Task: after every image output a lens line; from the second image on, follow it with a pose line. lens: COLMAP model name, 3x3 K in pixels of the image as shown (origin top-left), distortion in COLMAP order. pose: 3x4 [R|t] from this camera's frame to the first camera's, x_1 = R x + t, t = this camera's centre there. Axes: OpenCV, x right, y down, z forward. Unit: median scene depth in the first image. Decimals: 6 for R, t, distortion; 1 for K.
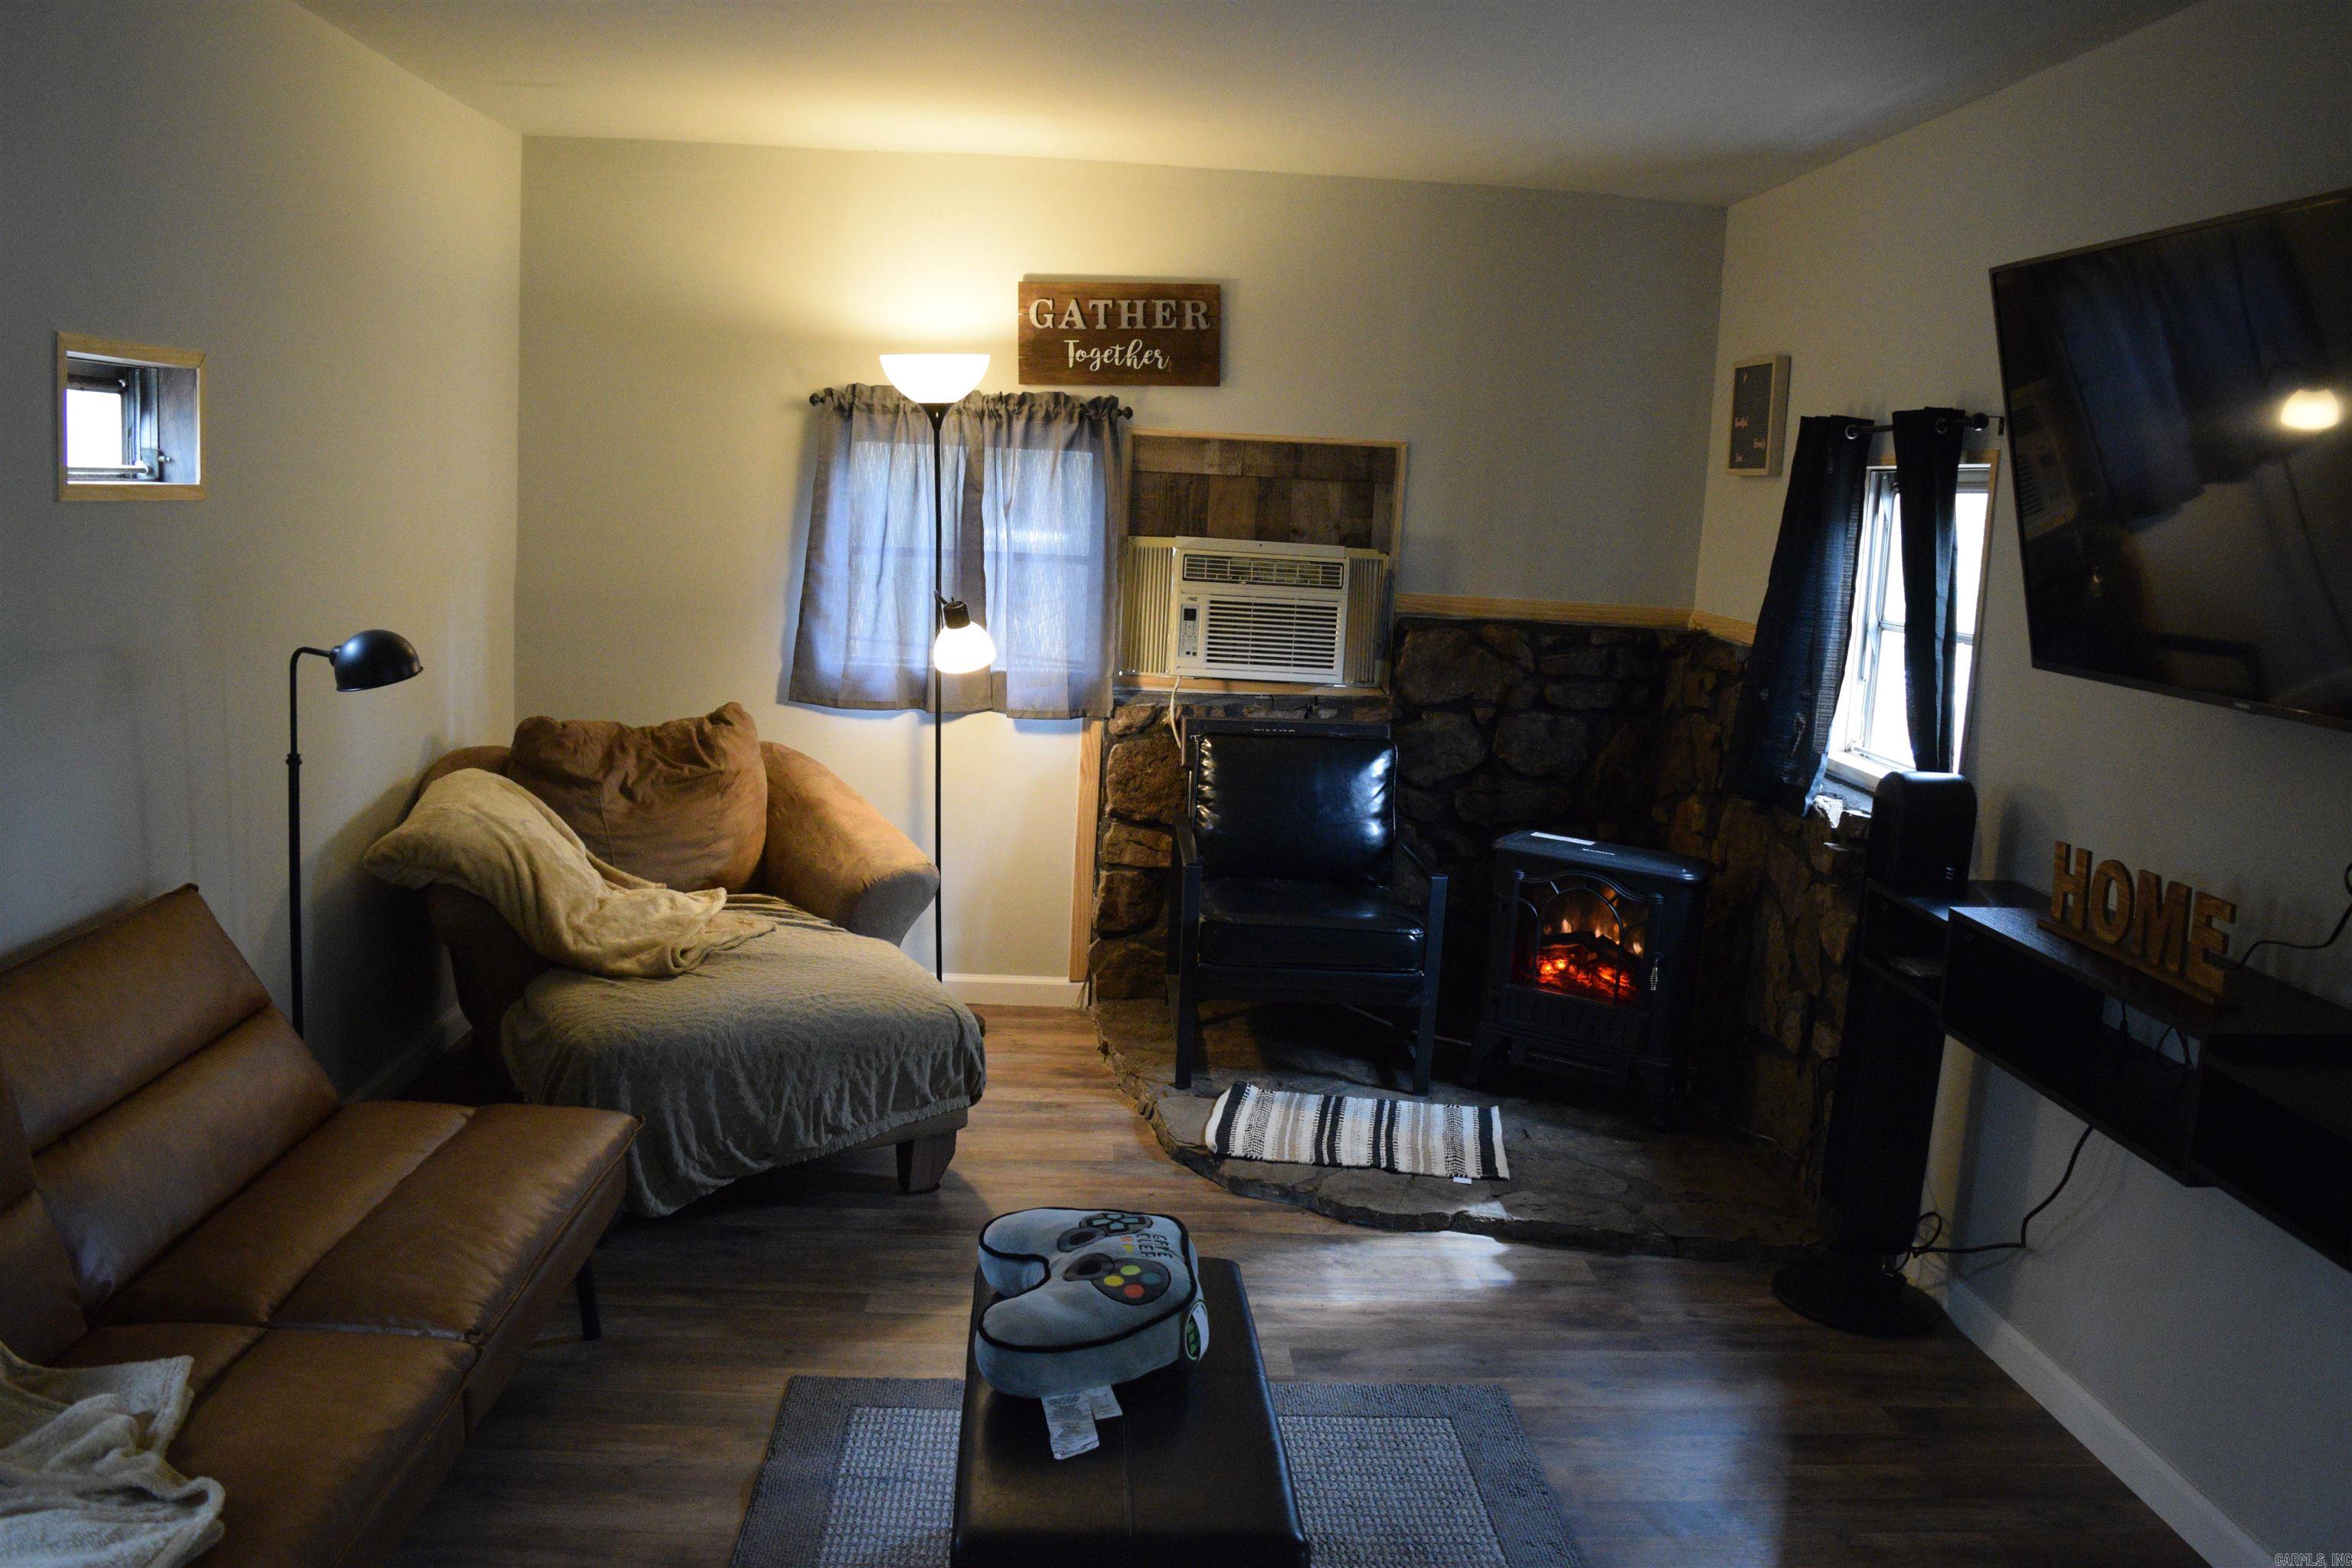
lens RADIAL K [[1887.3, 0, 1176.0], [0, 1887.3, 781.5], [0, 0, 1]] dist [-0.081599, -0.002705]
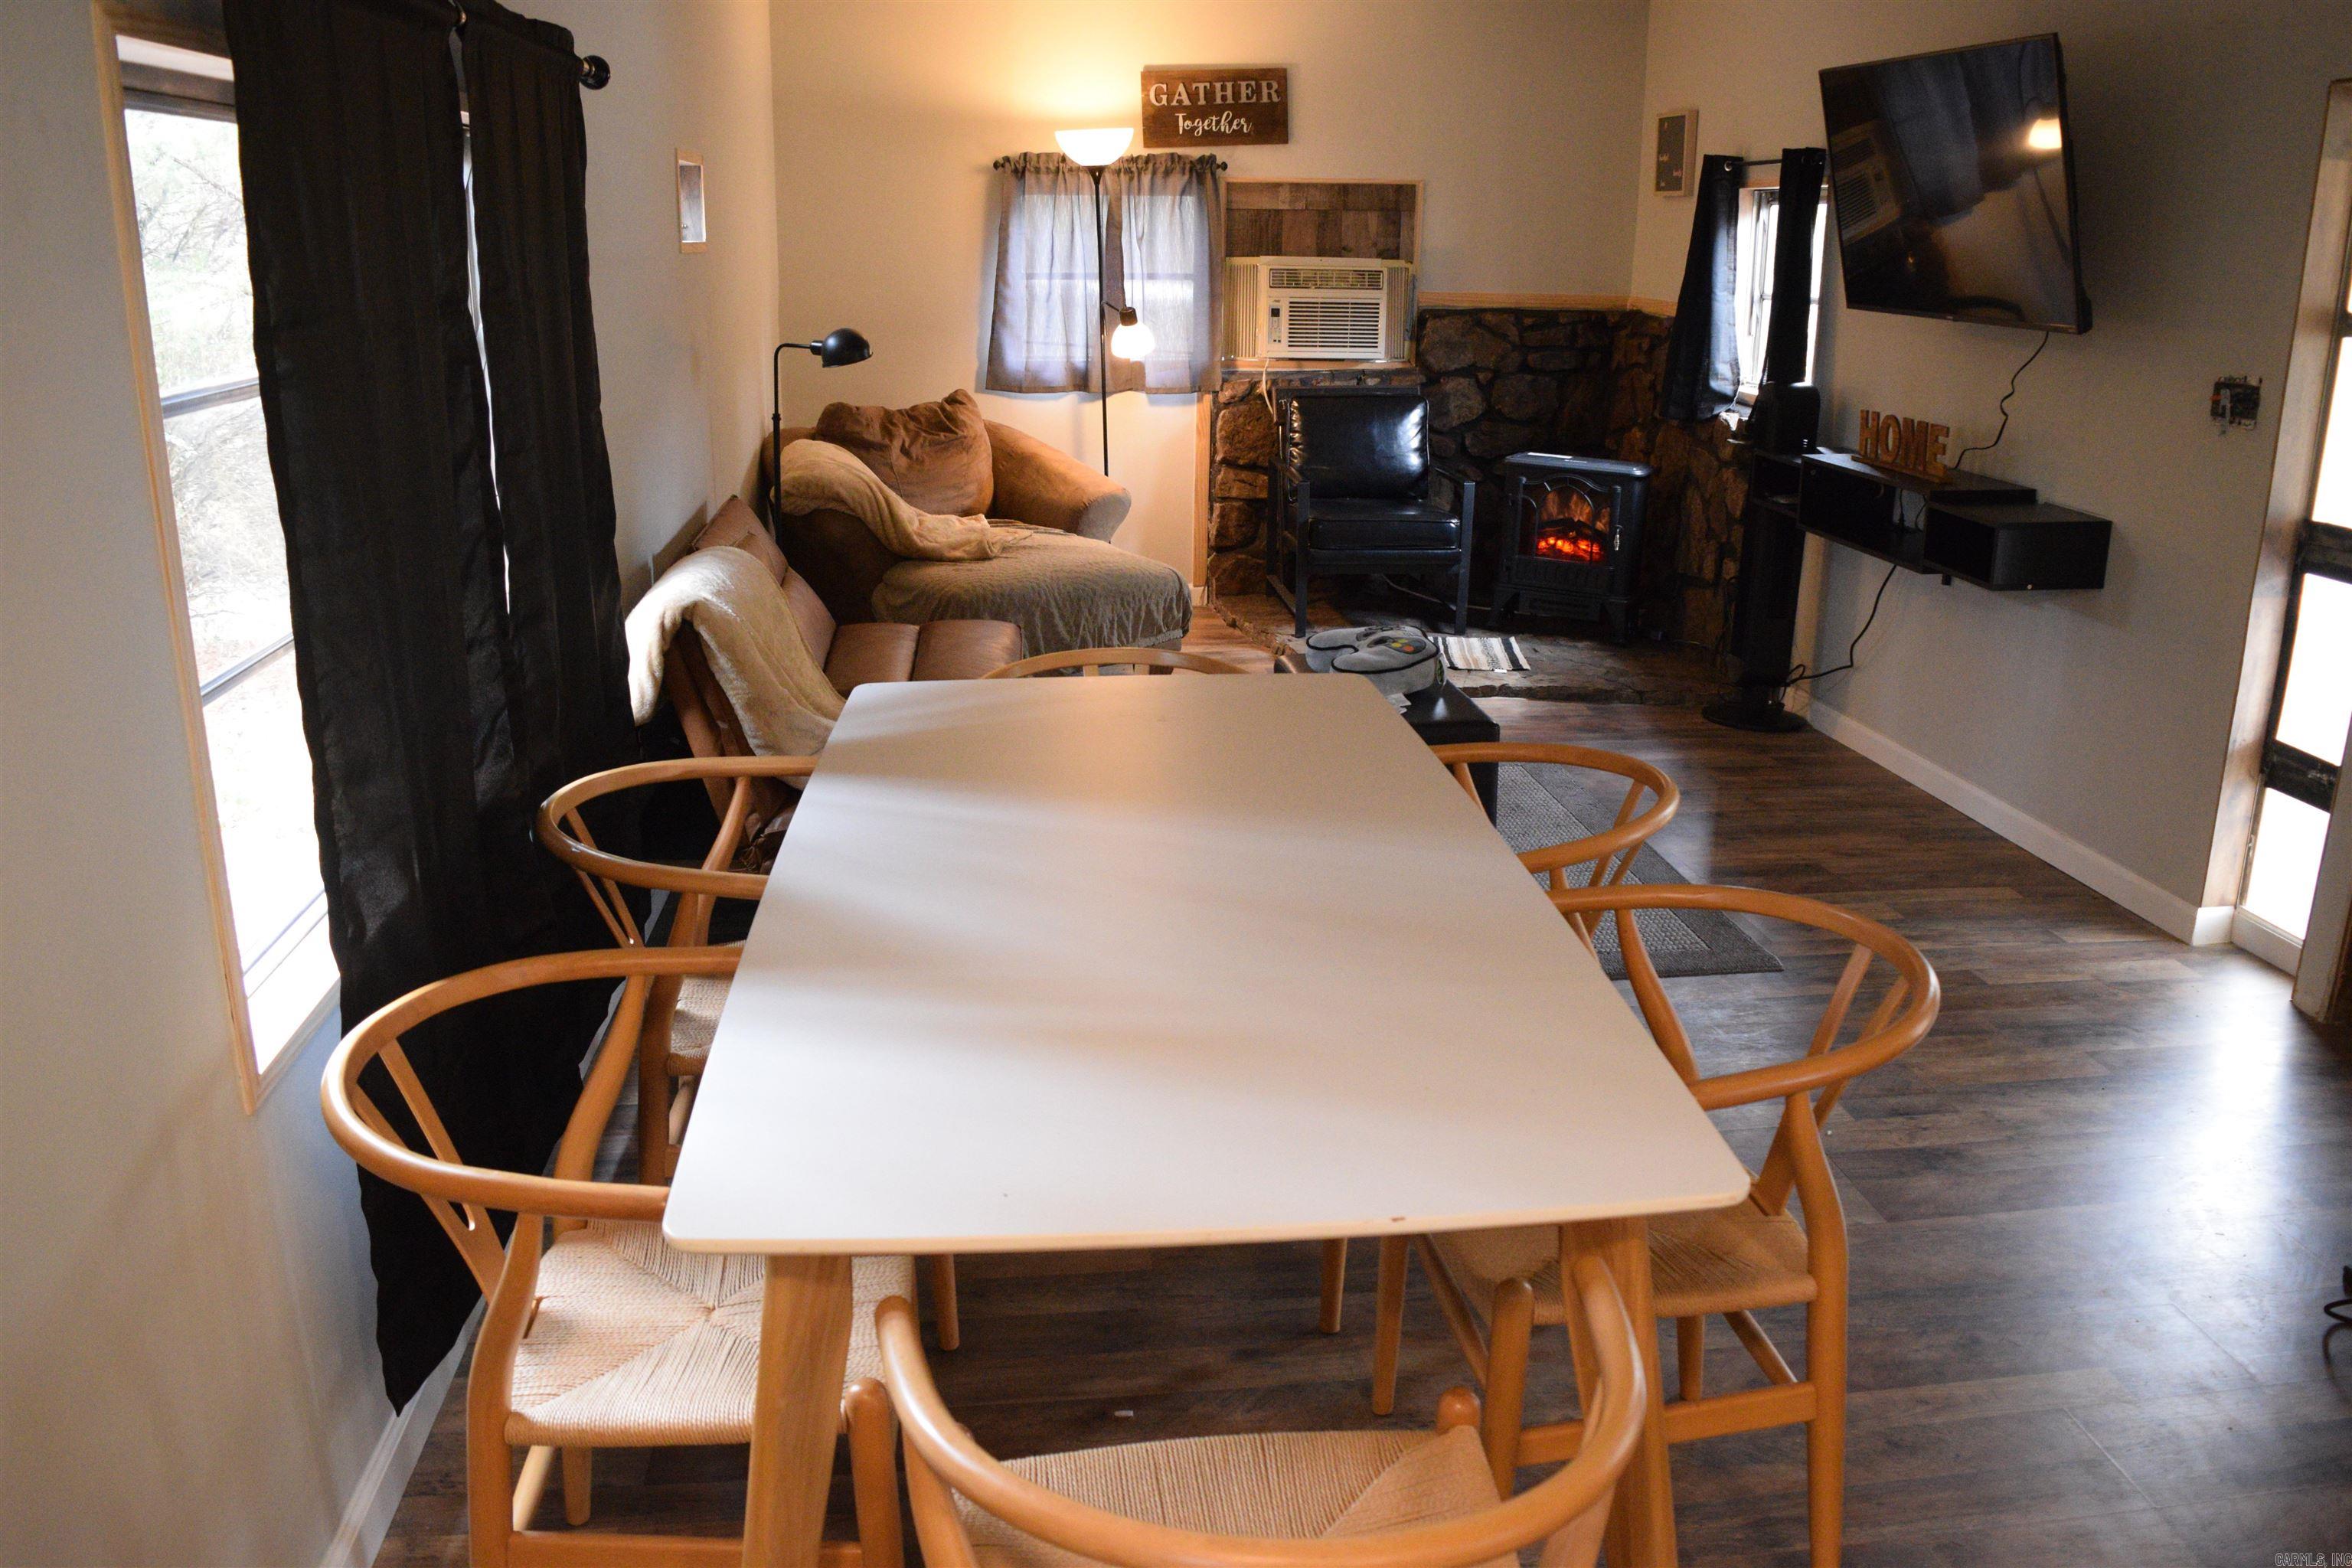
lens RADIAL K [[1887.3, 0, 1177.3], [0, 1887.3, 782.3], [0, 0, 1]] dist [-0.081599, -0.002705]
pose [[0.997437, -0.055692, 0.044925, -0.152675], [0.049012, 0.989205, 0.138099, 0.062149], [-0.052131, -0.135543, 0.989399, -0.432659]]
